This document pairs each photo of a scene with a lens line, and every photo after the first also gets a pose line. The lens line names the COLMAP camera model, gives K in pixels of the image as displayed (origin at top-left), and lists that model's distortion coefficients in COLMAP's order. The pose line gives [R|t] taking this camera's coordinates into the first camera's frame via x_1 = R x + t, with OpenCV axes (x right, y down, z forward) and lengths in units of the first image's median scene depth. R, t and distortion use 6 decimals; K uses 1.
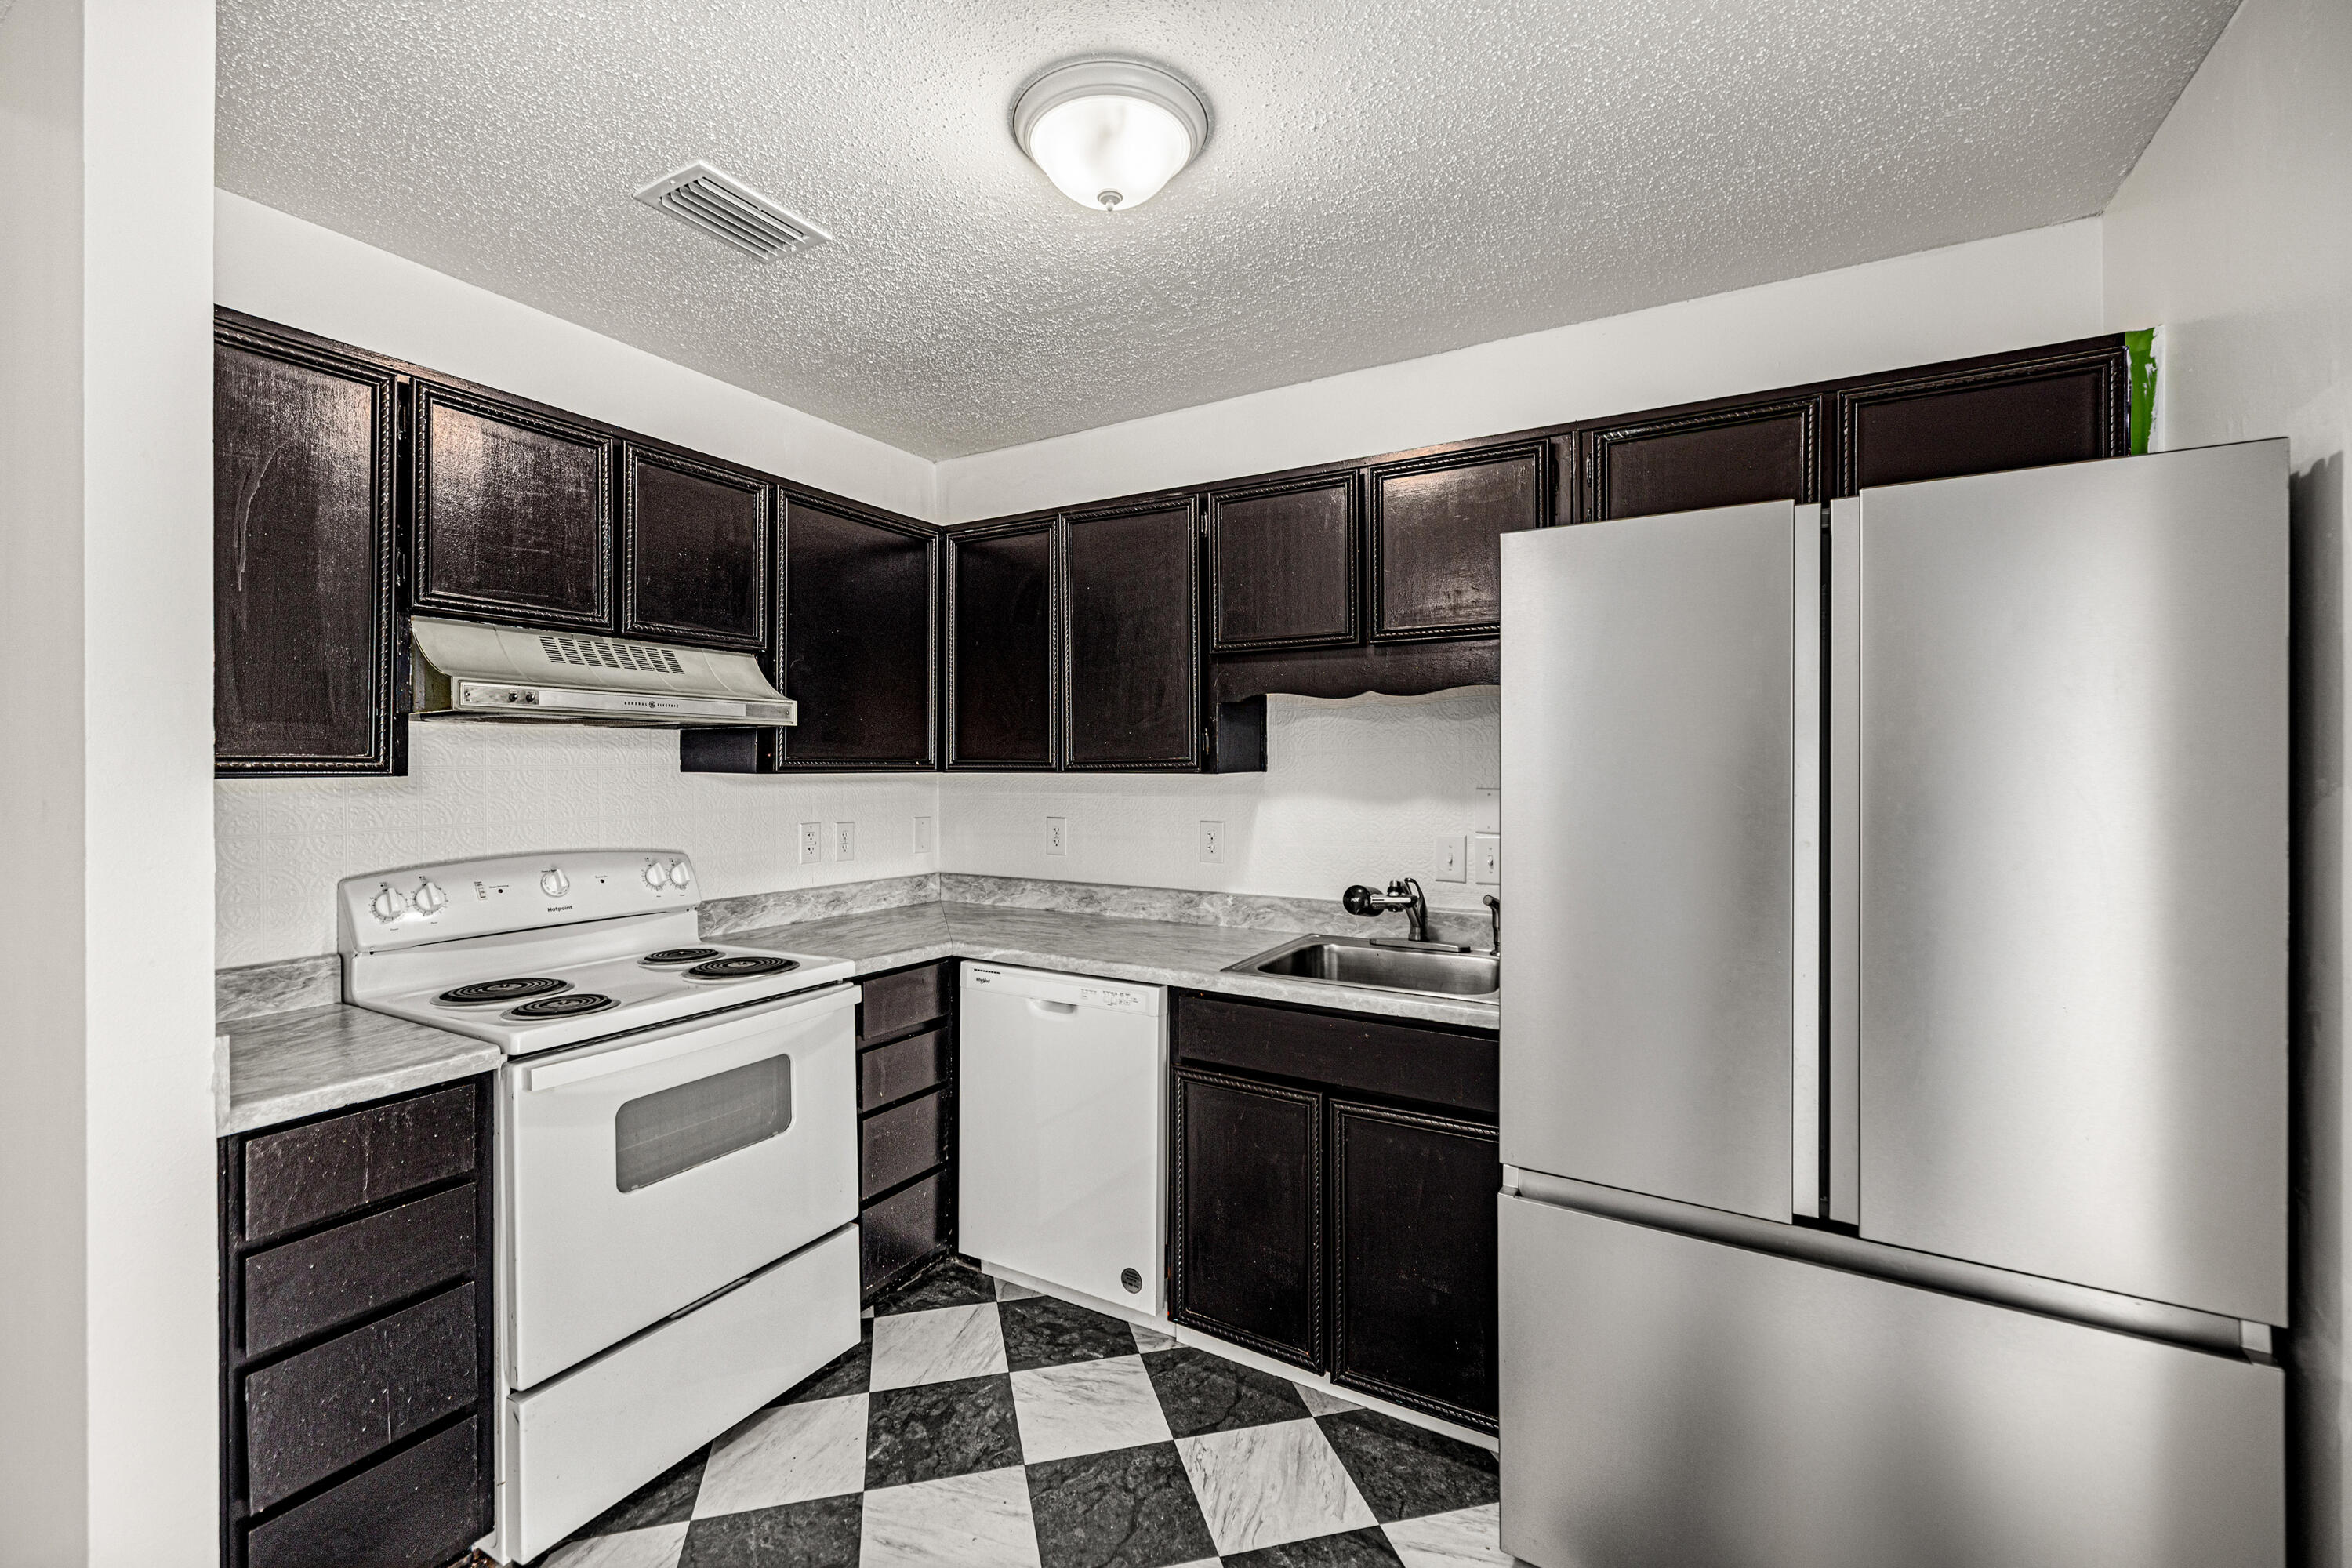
lens RADIAL K [[998.3, 0, 1155.2], [0, 998.3, 770.5], [0, 0, 1]] dist [0.000054, -0.000195]
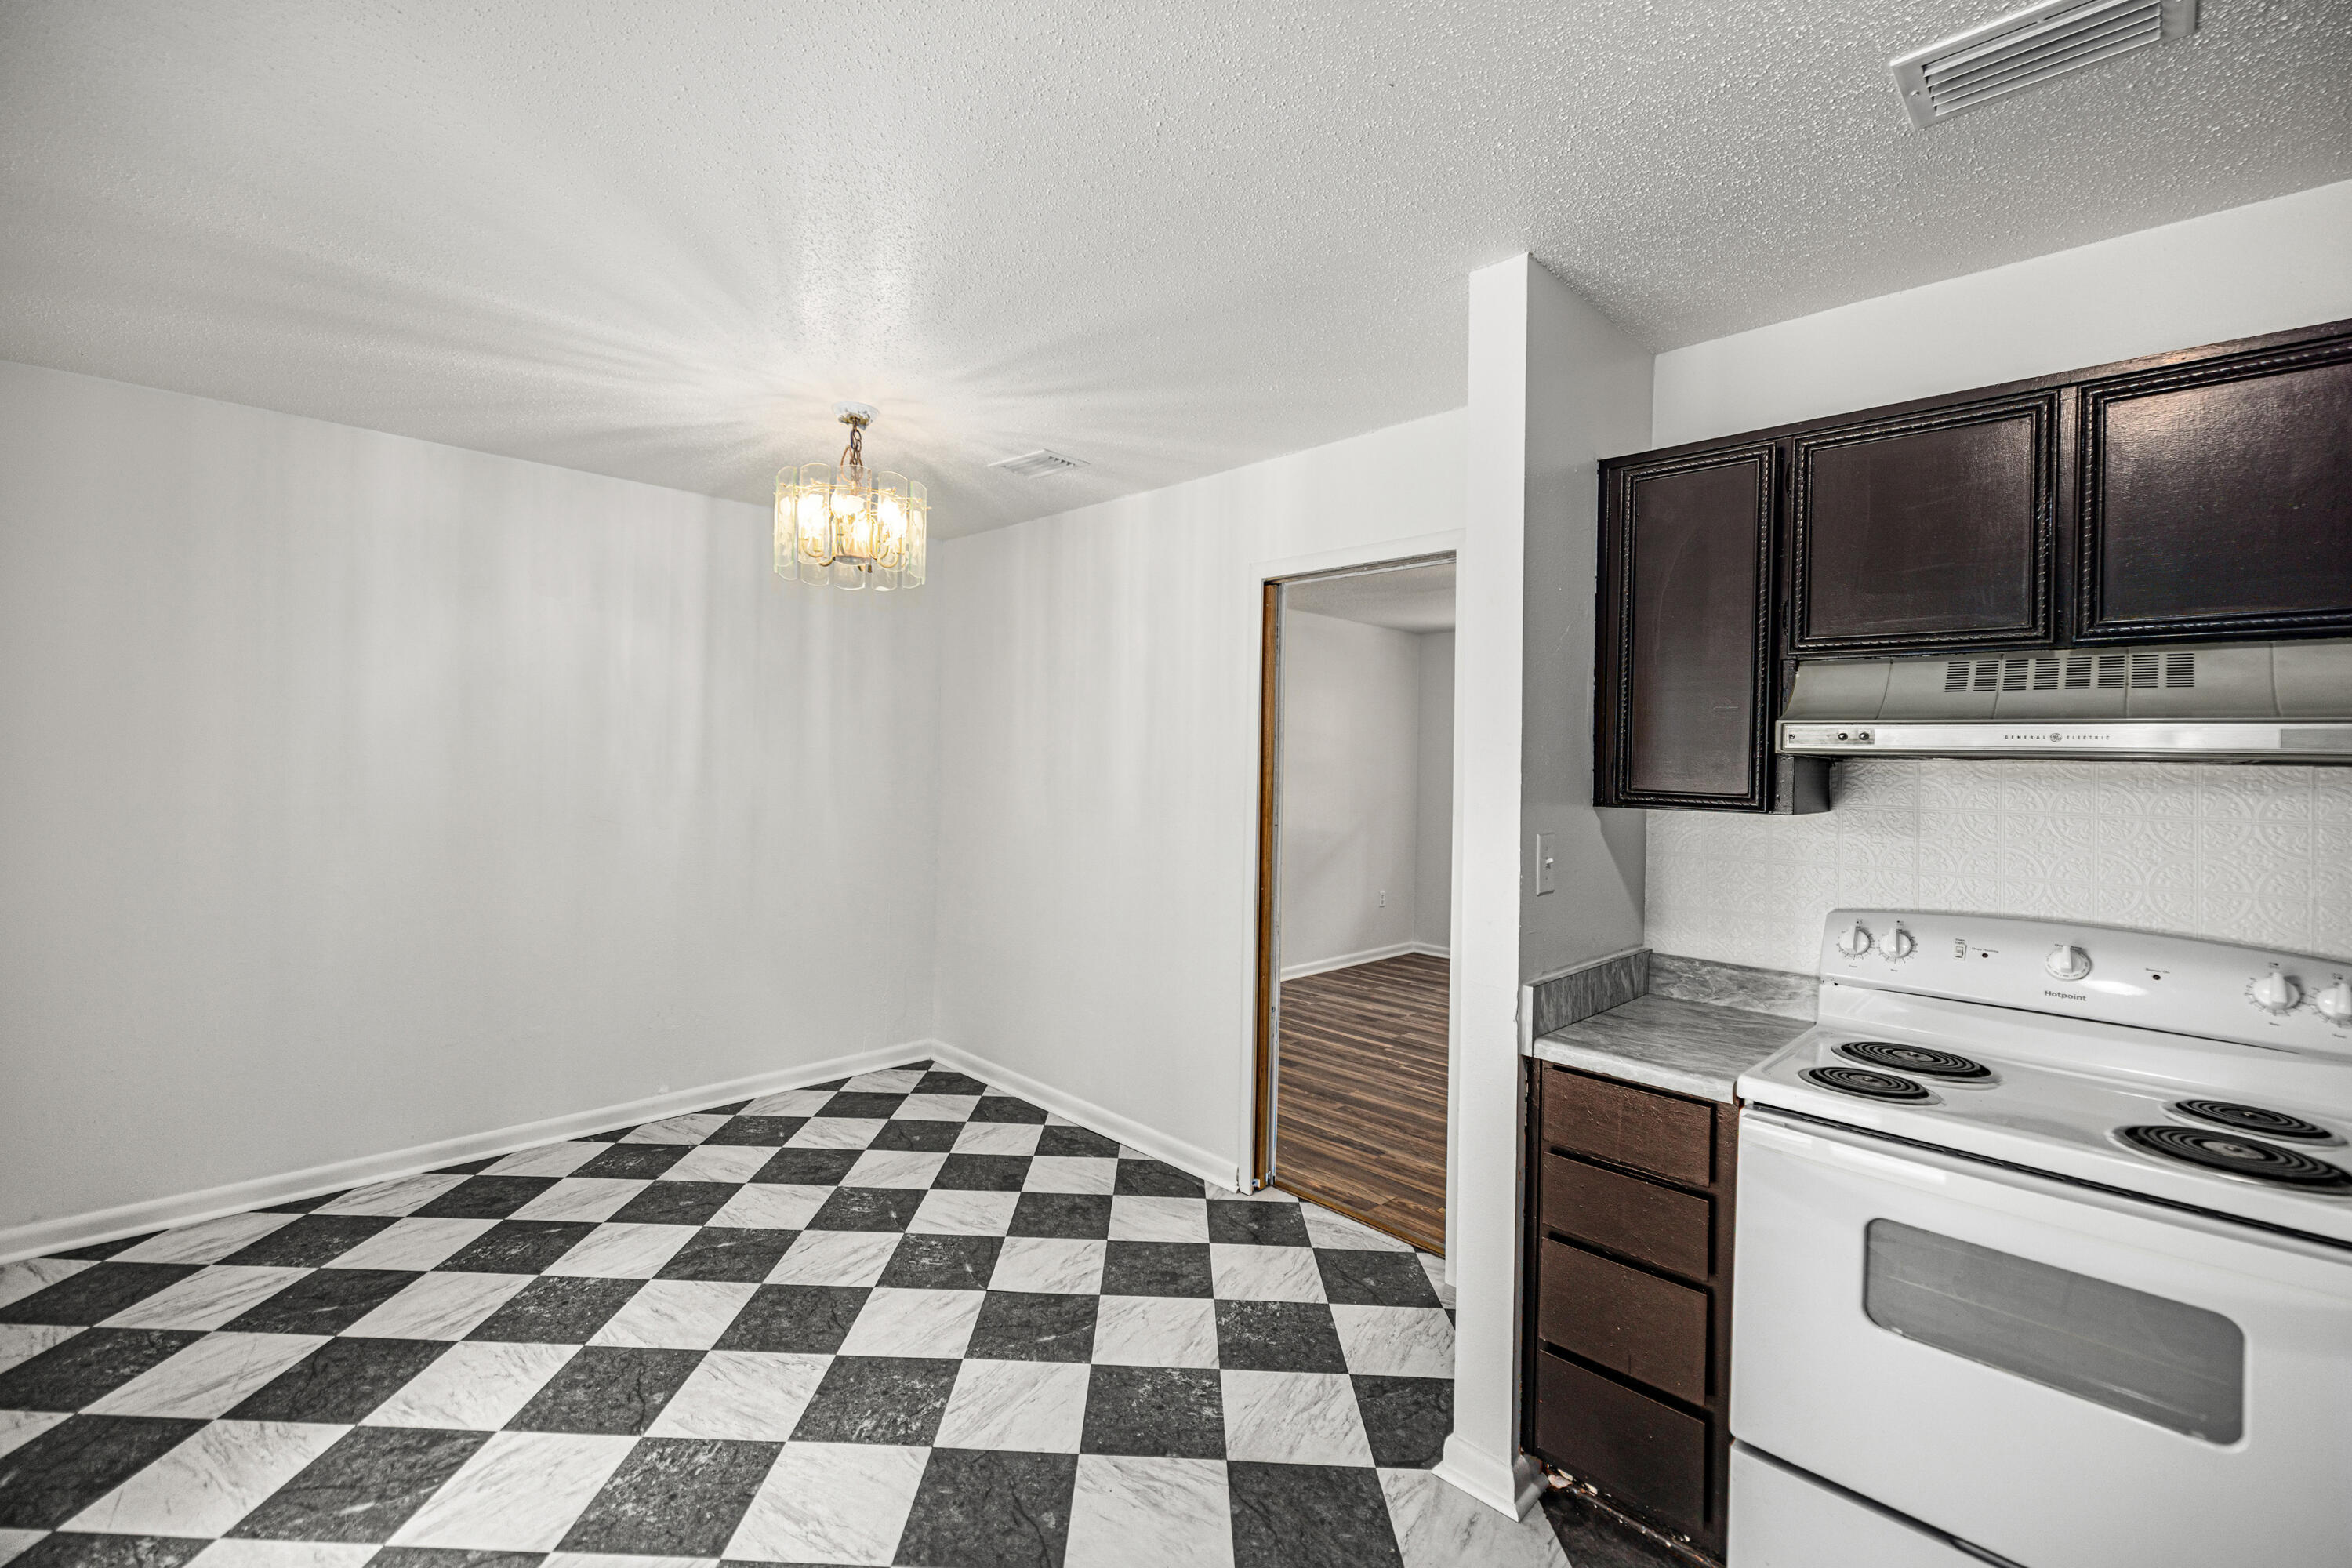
lens RADIAL K [[998.3, 0, 1150.1], [0, 998.3, 757.4], [0, 0, 1]] dist [0.000054, -0.000195]
pose [[-0.269773, -0.003076, -0.962919, 0.354240], [-0.026570, 0.999638, 0.004251, -0.033310], [0.962557, 0.026732, -0.269757, 0.504389]]
